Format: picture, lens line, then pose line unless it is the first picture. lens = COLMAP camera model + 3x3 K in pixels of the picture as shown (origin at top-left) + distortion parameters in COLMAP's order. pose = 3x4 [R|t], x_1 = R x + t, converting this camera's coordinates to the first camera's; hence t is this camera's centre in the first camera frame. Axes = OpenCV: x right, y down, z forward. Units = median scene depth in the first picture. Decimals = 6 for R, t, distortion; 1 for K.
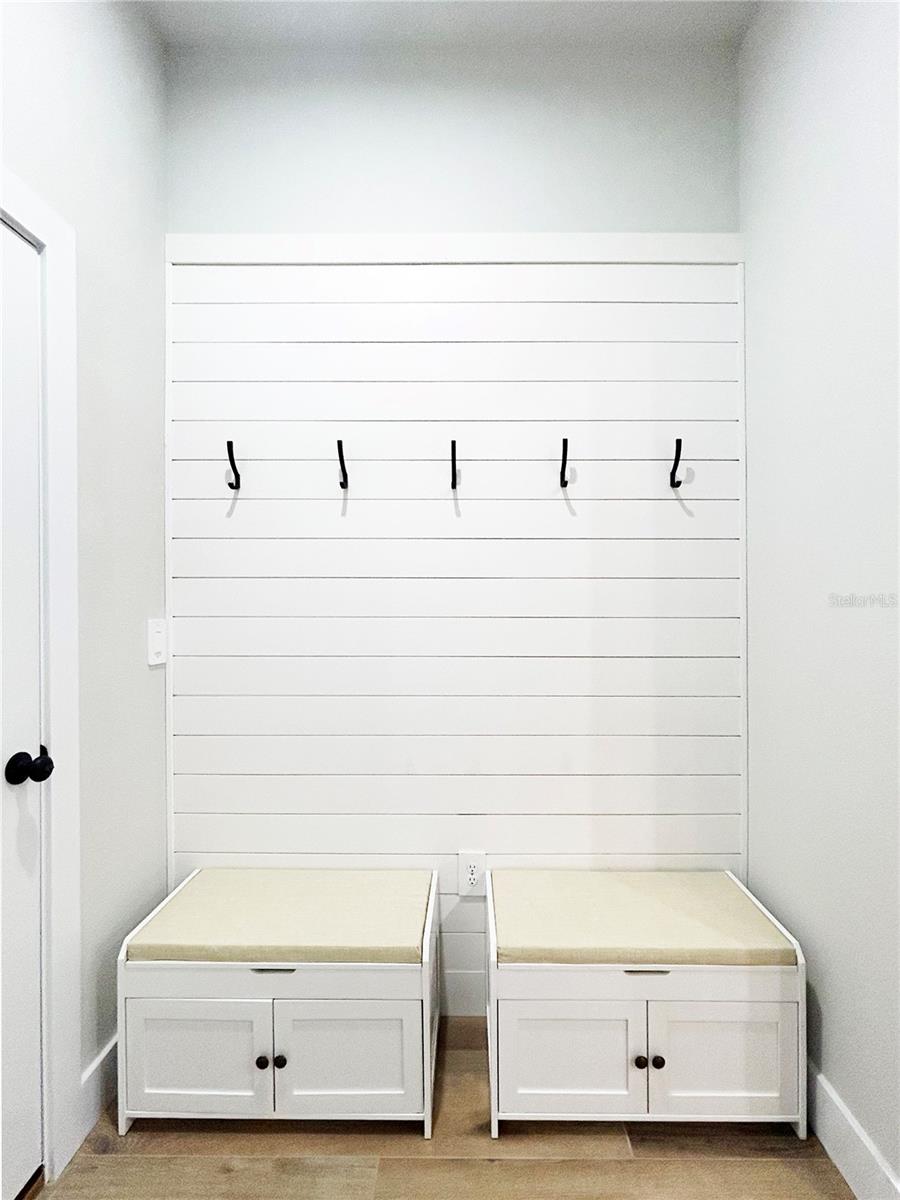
lens RADIAL K [[566.6, 0, 463.2], [0, 566.6, 593.6], [0, 0, 1]] dist [-0.000998, -0.000153]
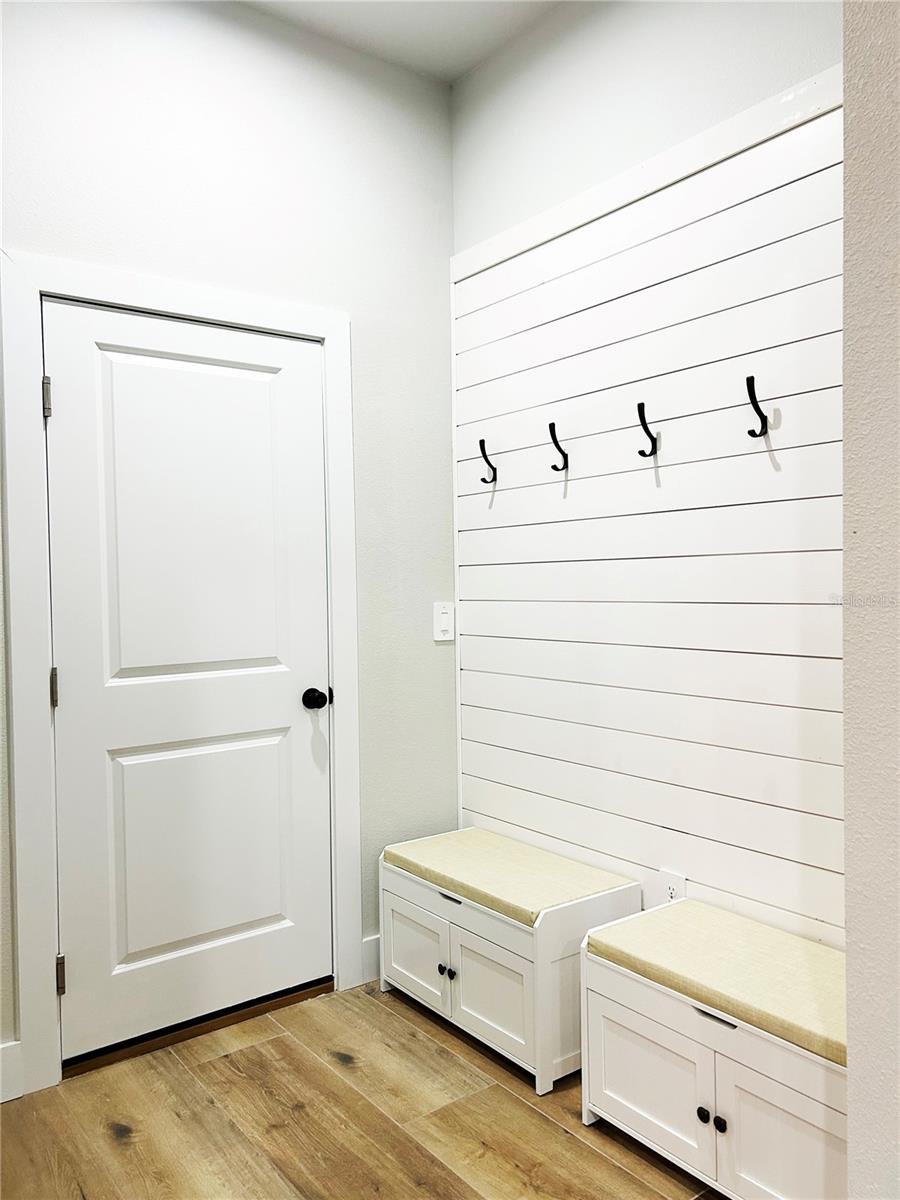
lens RADIAL K [[878.6, 0, 467.9], [0, 878.6, 601.9], [0, 0, 1]] dist [0.006792, -0.010041]
pose [[0.619837, 0.005483, -0.784711, 0.912905], [0.013883, 0.999742, 0.017952, 0.013113], [0.784608, -0.022021, 0.619602, -0.076082]]
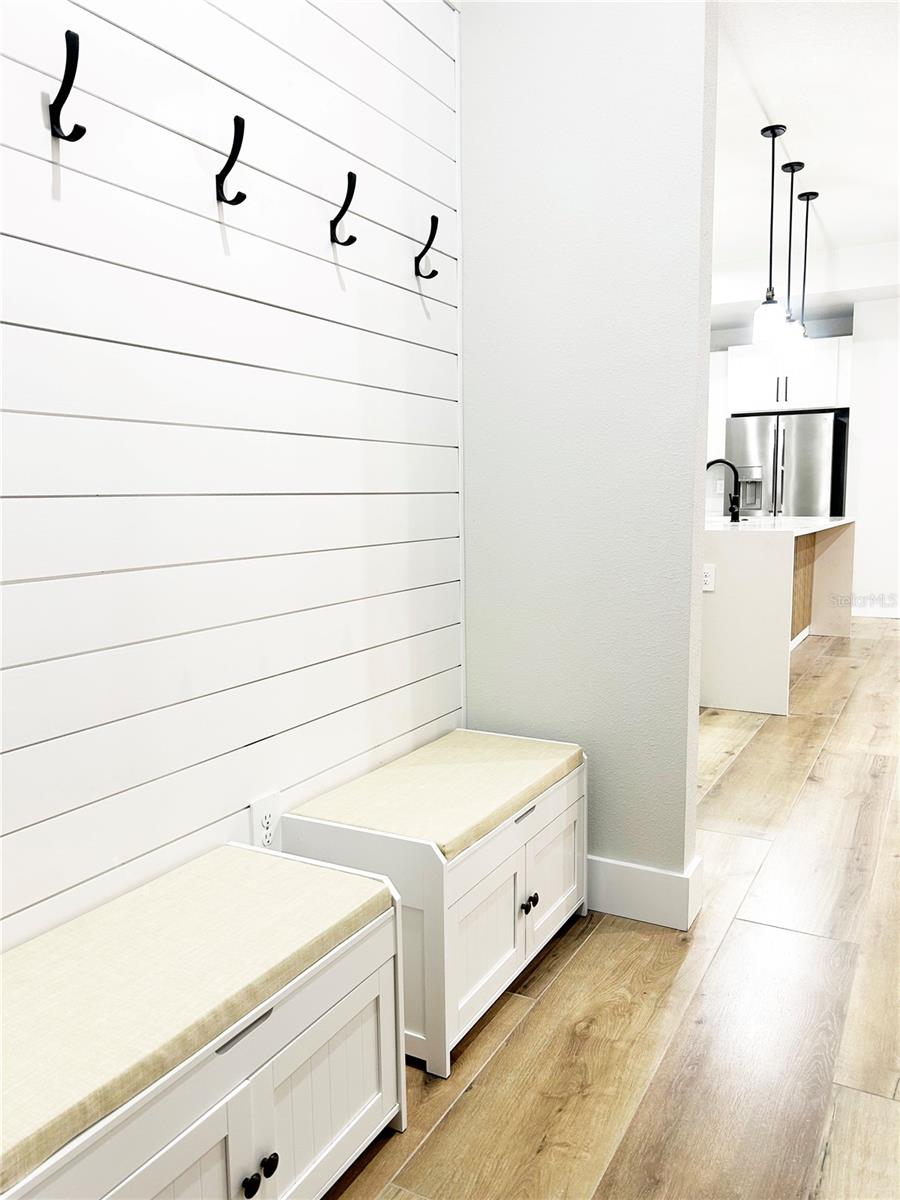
lens RADIAL K [[878.6, 0, 467.9], [0, 878.6, 601.9], [0, 0, 1]] dist [0.006792, -0.010041]
pose [[0.478187, -0.116733, 0.870466, -0.762820], [0.015000, 0.992068, 0.124800, 0.118080], [-0.878130, -0.046621, 0.476145, 0.340812]]
